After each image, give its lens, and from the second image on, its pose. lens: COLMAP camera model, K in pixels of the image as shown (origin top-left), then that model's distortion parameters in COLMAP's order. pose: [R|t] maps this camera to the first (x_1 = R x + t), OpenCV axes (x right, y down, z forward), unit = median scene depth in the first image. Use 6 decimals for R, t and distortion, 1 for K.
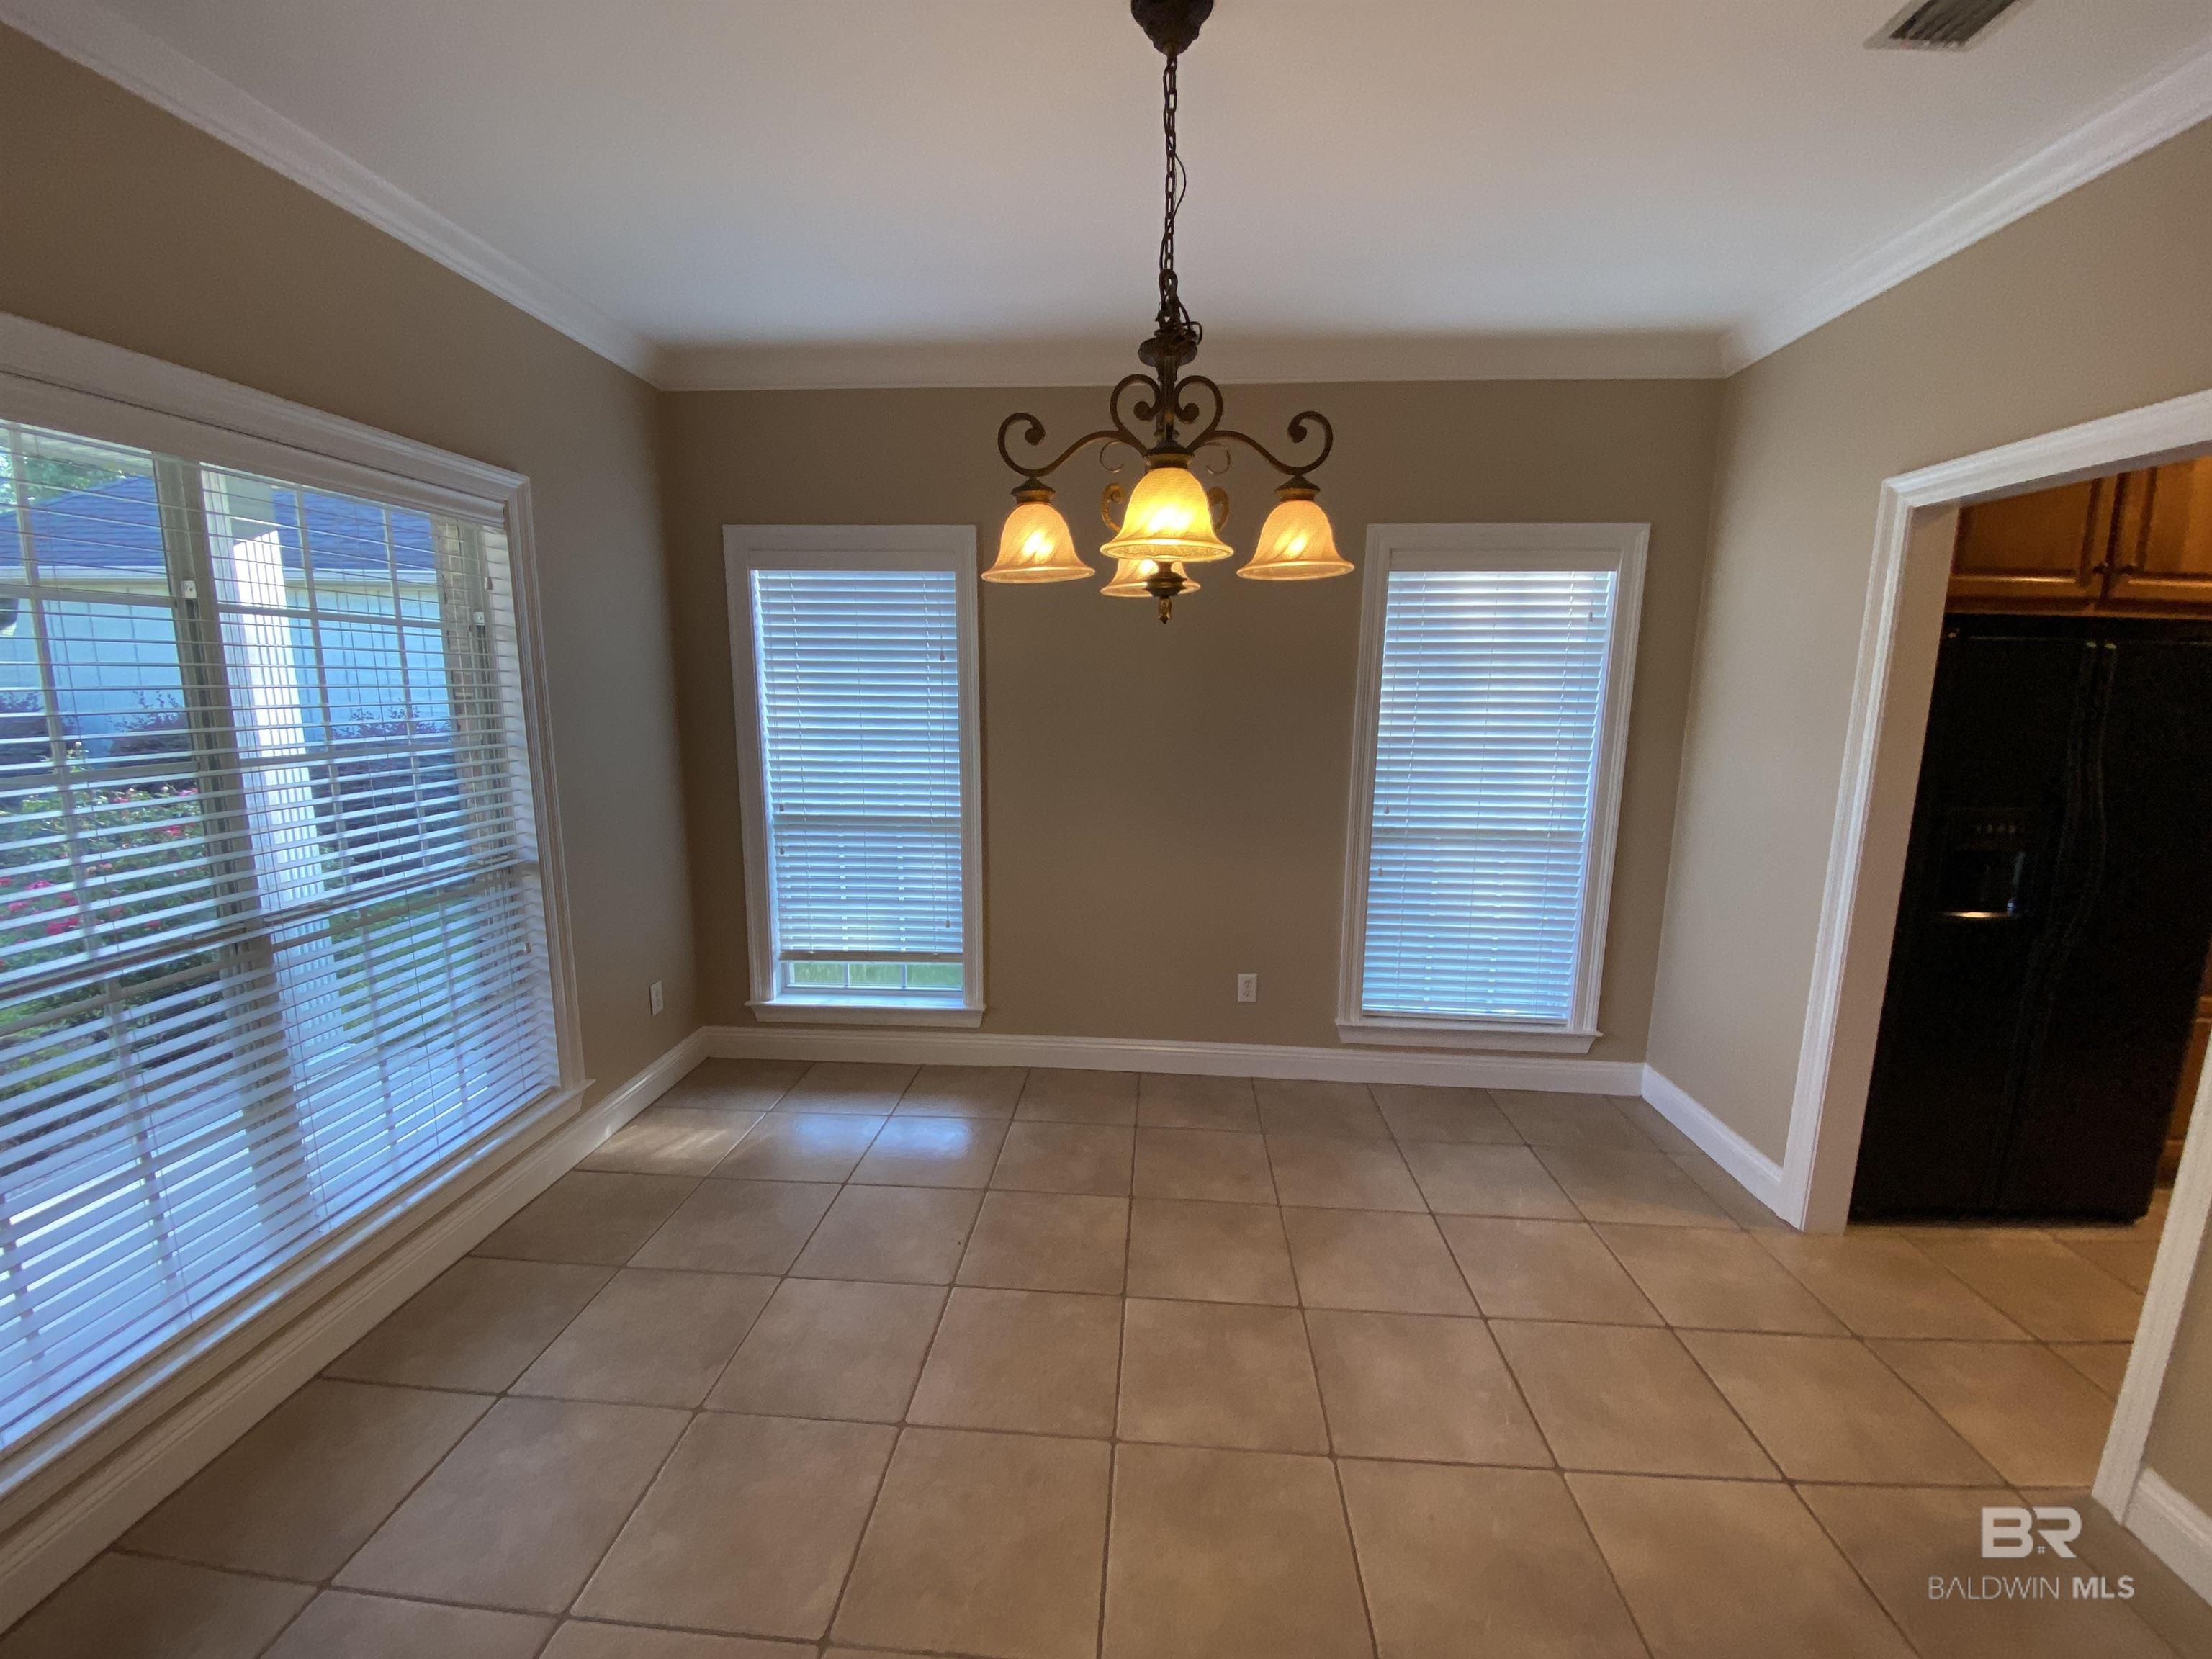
lens RADIAL K [[893.7, 0, 1103.2], [0, 893.7, 841.1], [0, 0, 1]] dist [0.010323, -0.016510]
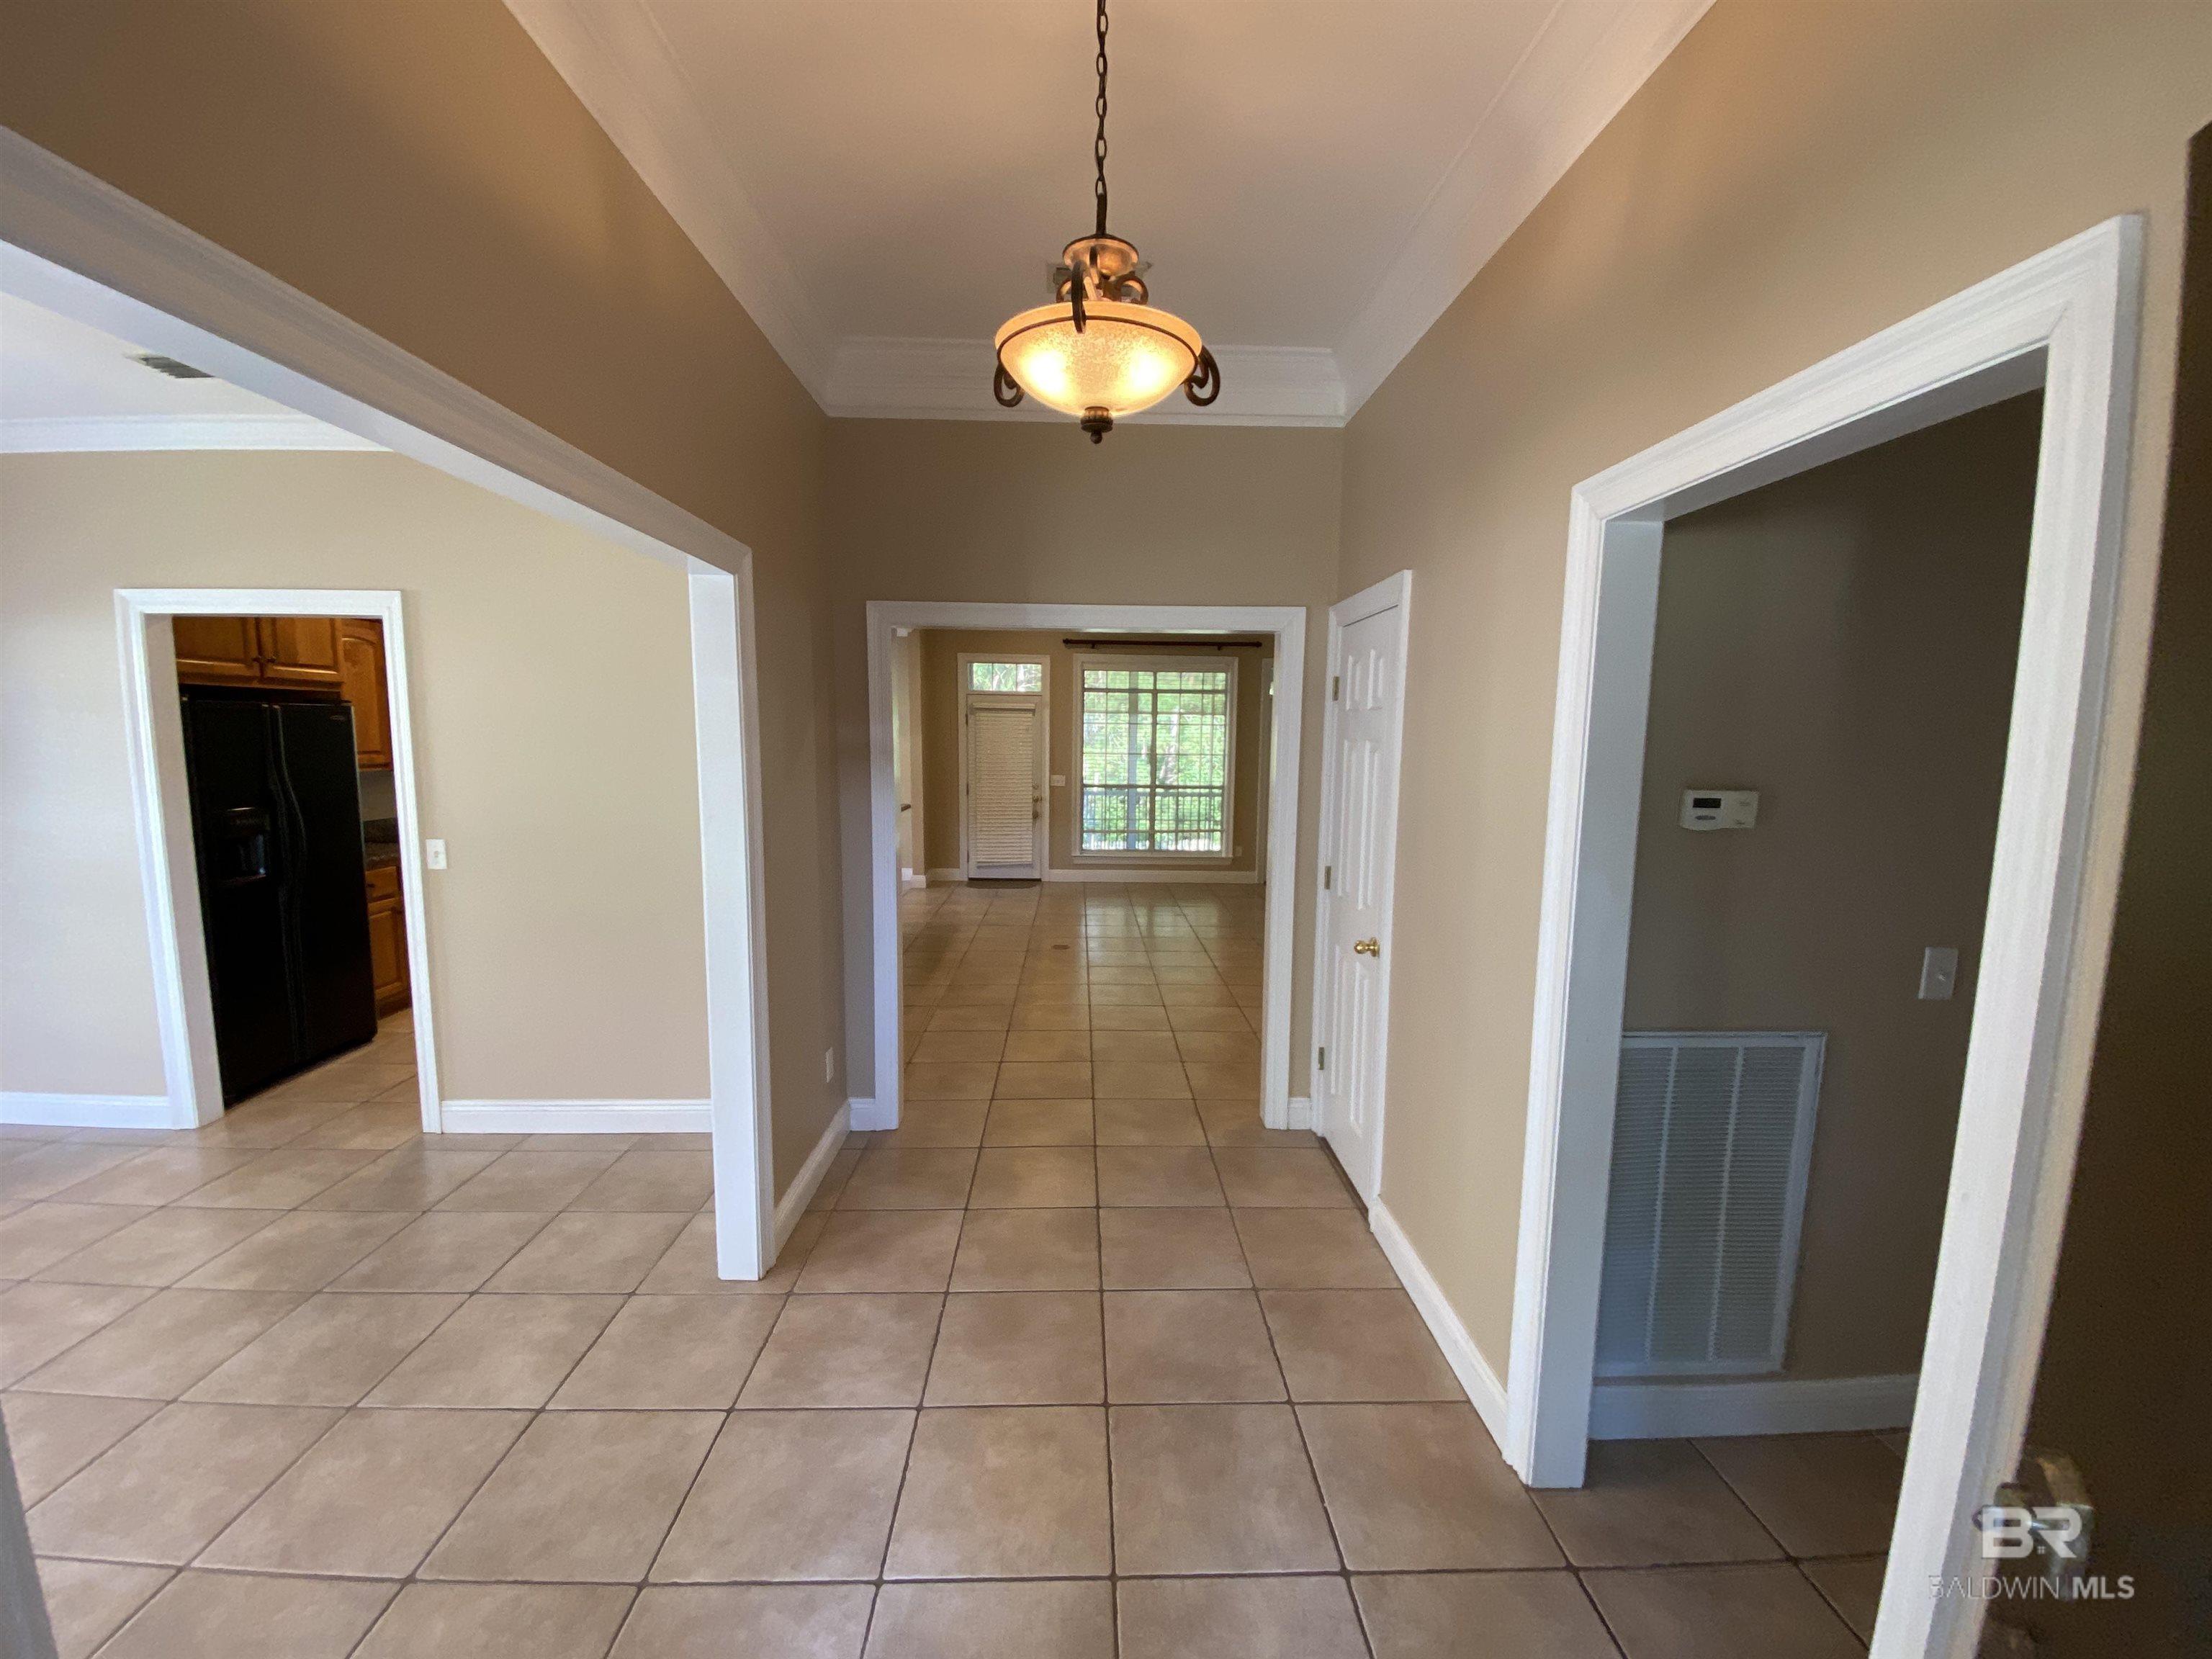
lens RADIAL K [[893.7, 0, 1103.2], [0, 893.7, 841.1], [0, 0, 1]] dist [0.010323, -0.016510]
pose [[-0.106088, -0.126375, 0.986293, -0.719803], [0.152038, 0.978166, 0.141687, 0.027764], [-0.982665, 0.164985, -0.084558, -0.361424]]
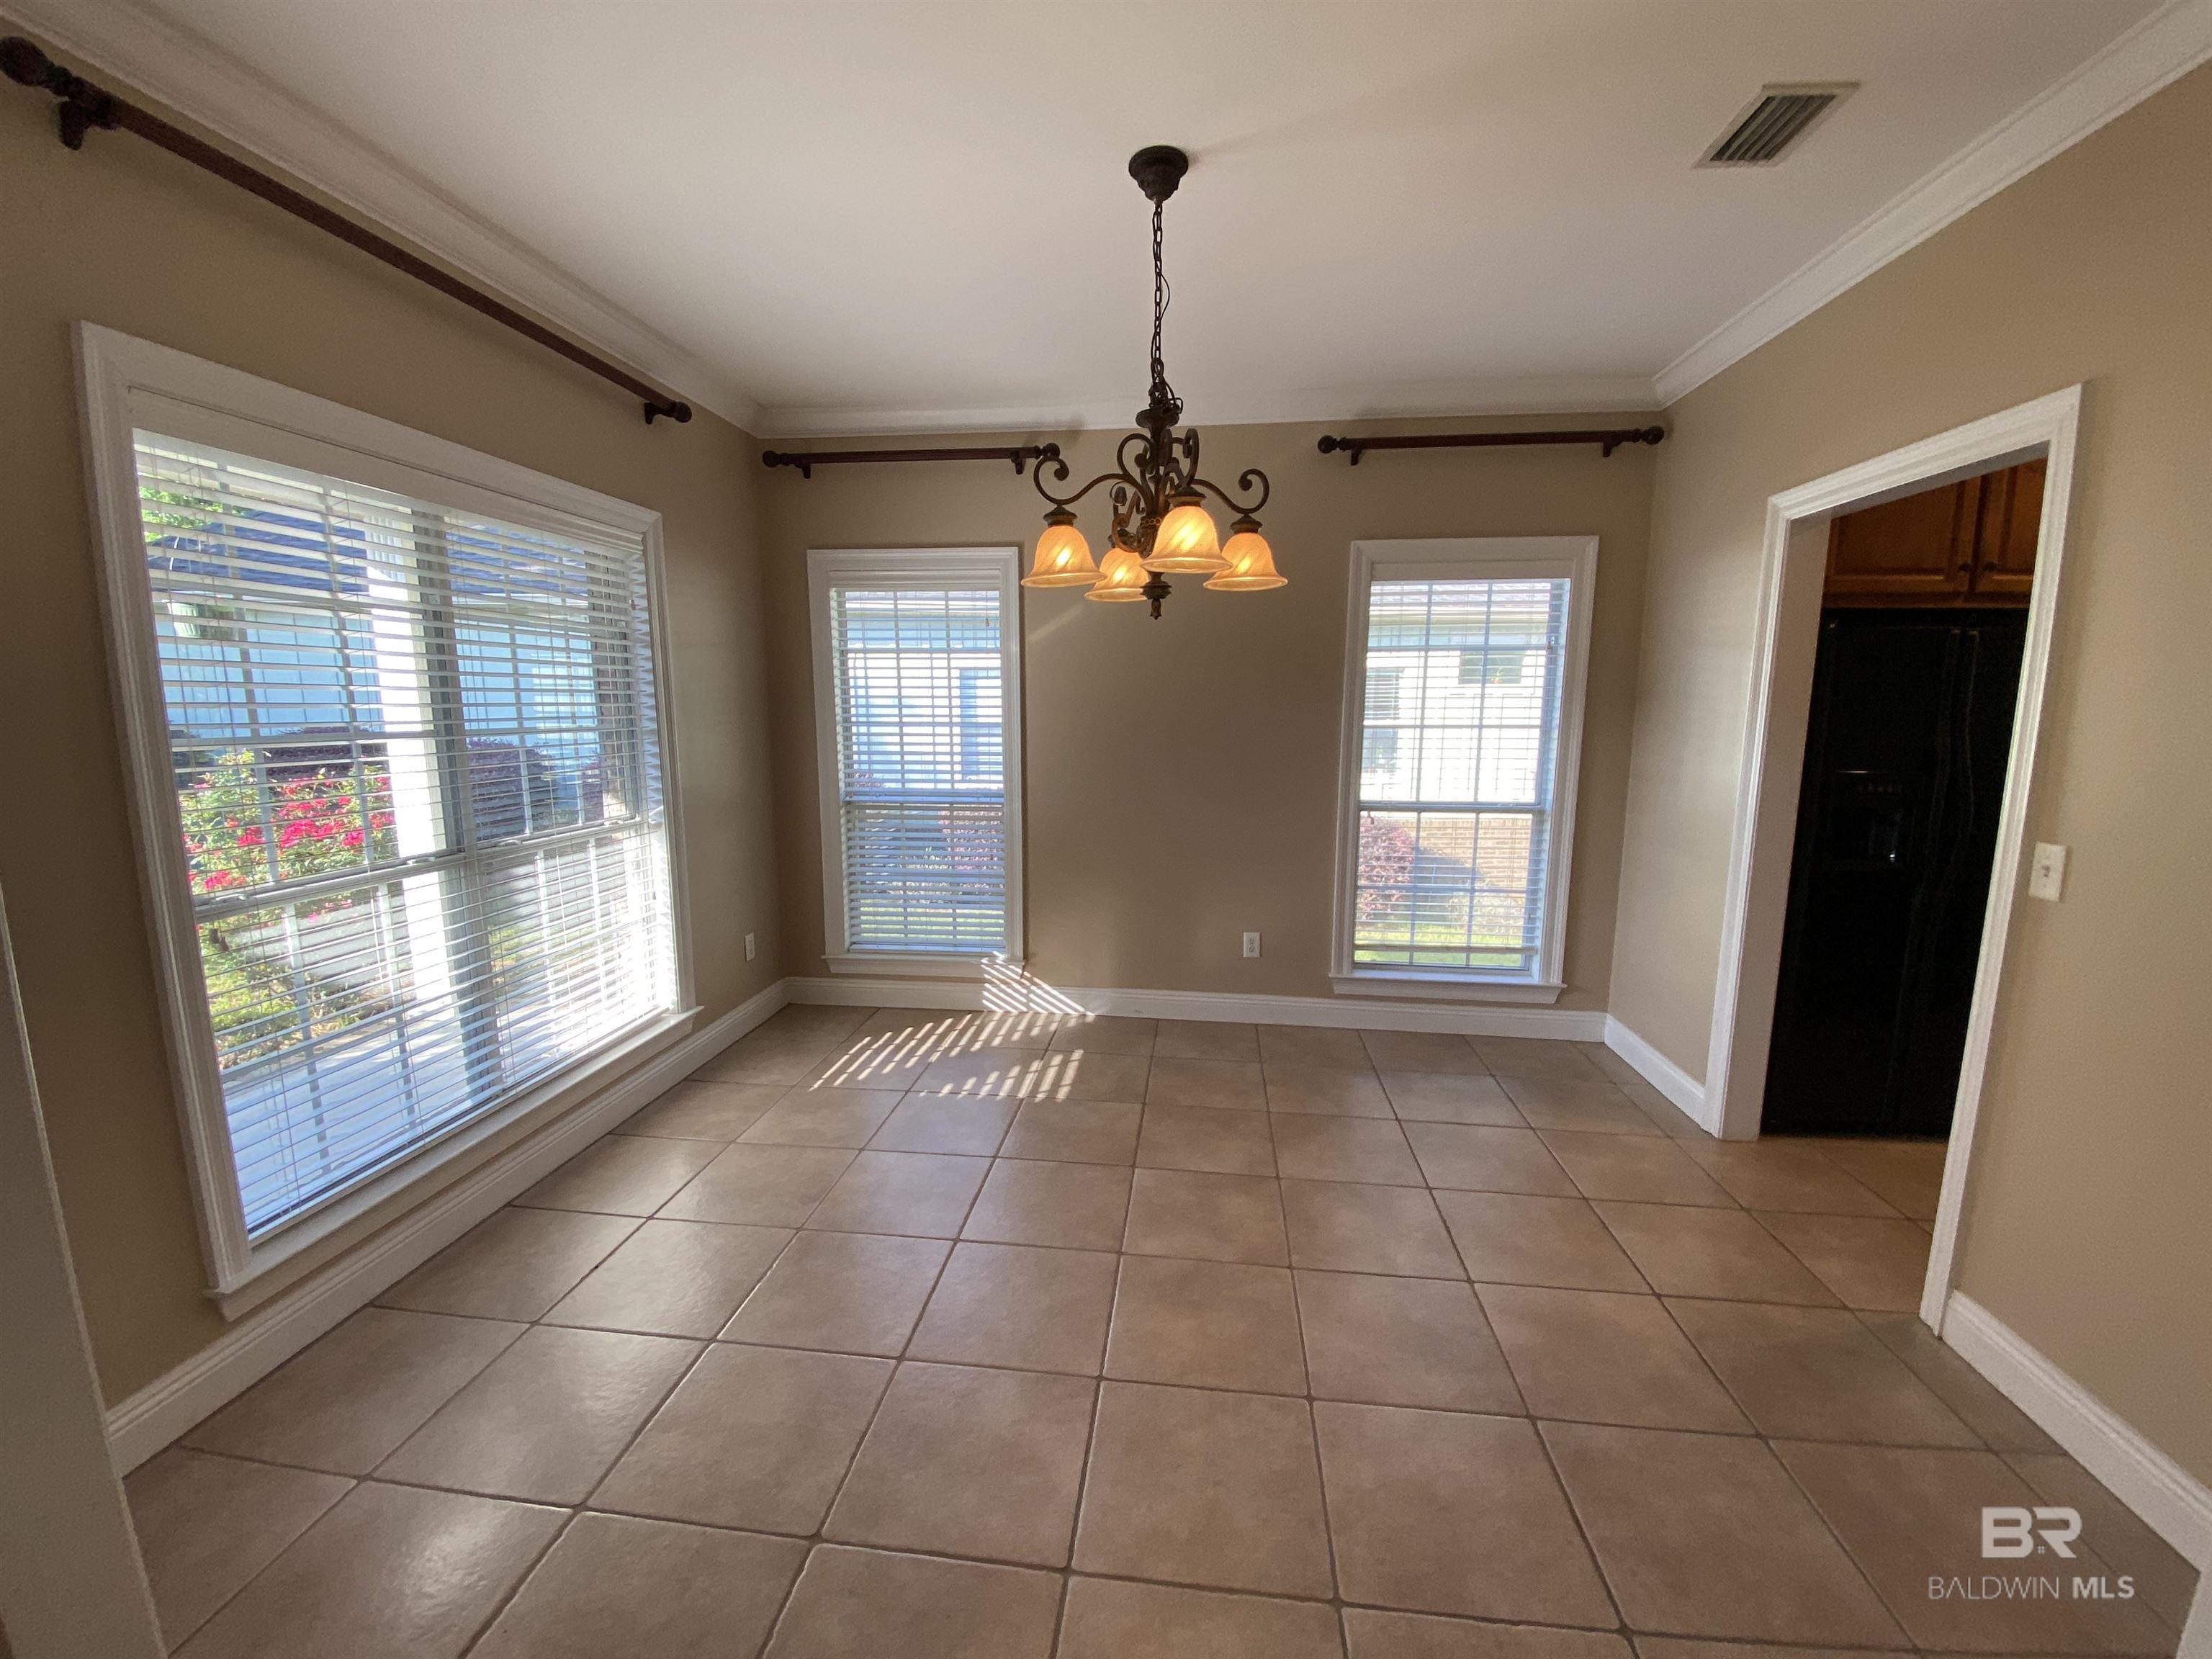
lens RADIAL K [[893.7, 0, 1103.2], [0, 893.7, 841.1], [0, 0, 1]] dist [0.010323, -0.016510]
pose [[0.999098, -0.000062, -0.042462, 0.032688], [-0.000469, 0.999922, -0.012516, 0.072220], [0.042459, 0.012525, 0.999020, -0.231453]]
